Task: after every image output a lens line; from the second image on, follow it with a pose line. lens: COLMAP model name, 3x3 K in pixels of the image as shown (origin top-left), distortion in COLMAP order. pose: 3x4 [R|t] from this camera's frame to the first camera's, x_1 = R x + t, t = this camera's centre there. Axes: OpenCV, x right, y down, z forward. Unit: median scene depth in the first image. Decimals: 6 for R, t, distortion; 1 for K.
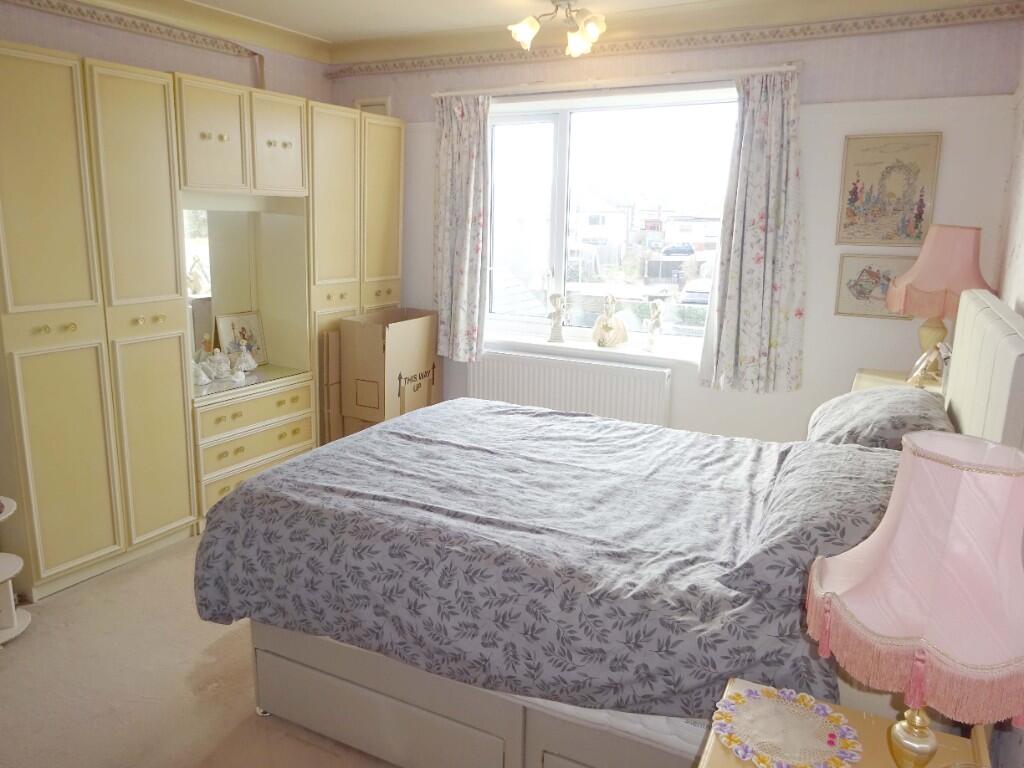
lens RADIAL K [[750.9, 0, 513.2], [0, 750.9, 384.7], [0, 0, 1]] dist [-0.003592, -0.002255]
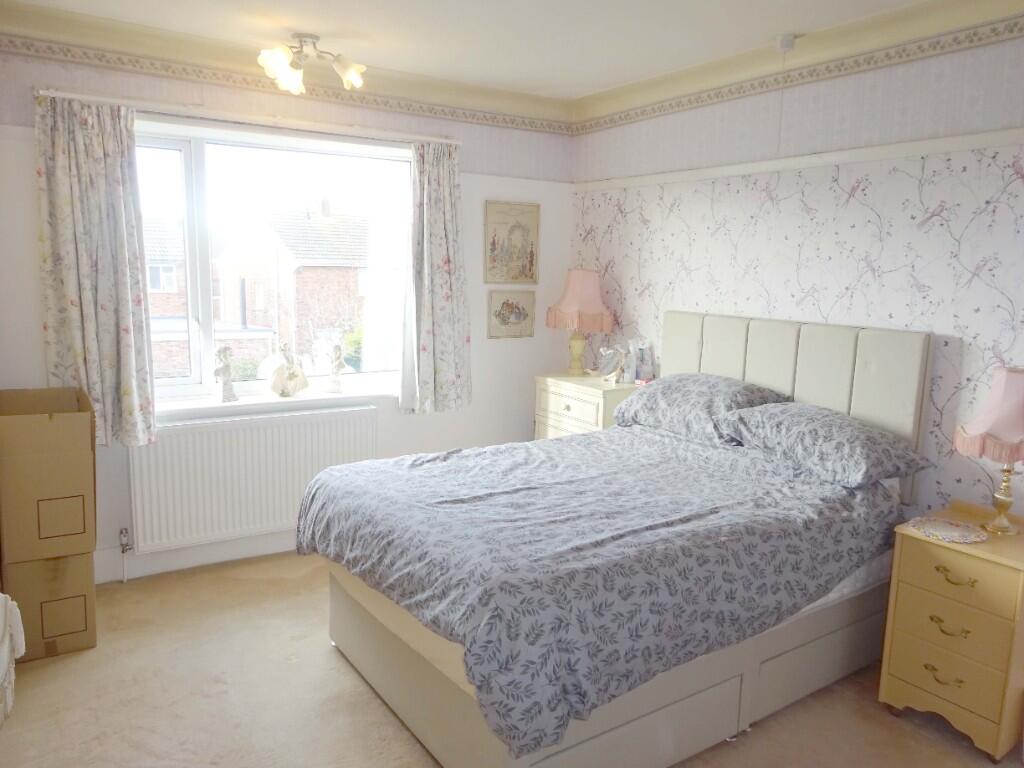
lens RADIAL K [[750.9, 0, 513.2], [0, 750.9, 384.7], [0, 0, 1]] dist [-0.003592, -0.002255]
pose [[0.477210, -0.141356, 0.867346, -0.893293], [0.176823, 0.982238, 0.062794, -0.118503], [-0.860816, 0.123401, 0.493728, 0.460398]]
